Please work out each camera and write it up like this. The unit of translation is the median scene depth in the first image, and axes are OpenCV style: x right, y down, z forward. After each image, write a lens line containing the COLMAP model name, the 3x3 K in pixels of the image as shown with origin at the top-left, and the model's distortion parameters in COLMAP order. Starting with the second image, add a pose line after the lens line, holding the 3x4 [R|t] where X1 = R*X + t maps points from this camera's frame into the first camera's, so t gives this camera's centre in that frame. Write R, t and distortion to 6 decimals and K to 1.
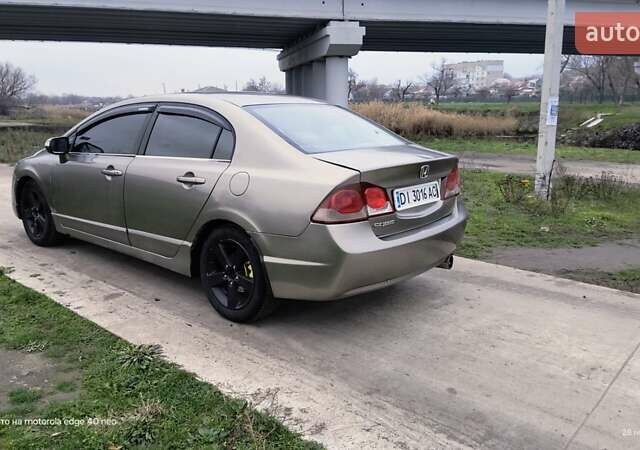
lens RADIAL K [[542.1, 0, 323.8], [0, 542.1, 215.2], [0, 0, 1]] dist [0.034799, 0.004478]
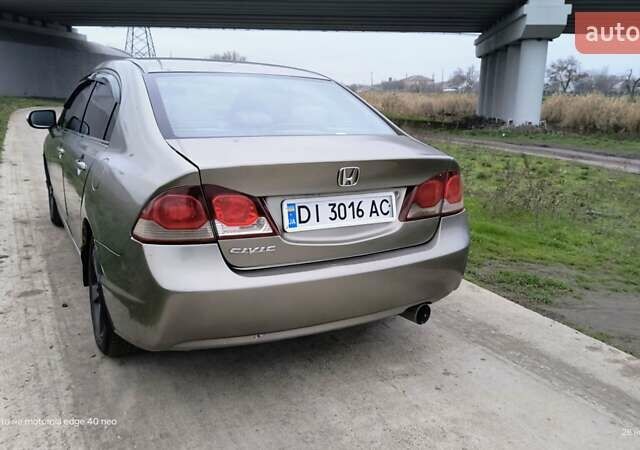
lens RADIAL K [[559.0, 0, 320.0], [0, 559.0, 225.0], [0, 0, 1]] dist [0.015312, 0.001641]
pose [[0.939820, 0.101399, -0.326276, 0.350827], [-0.091263, 0.994751, 0.046267, -0.046189], [0.329255, -0.013706, 0.944142, 0.331706]]
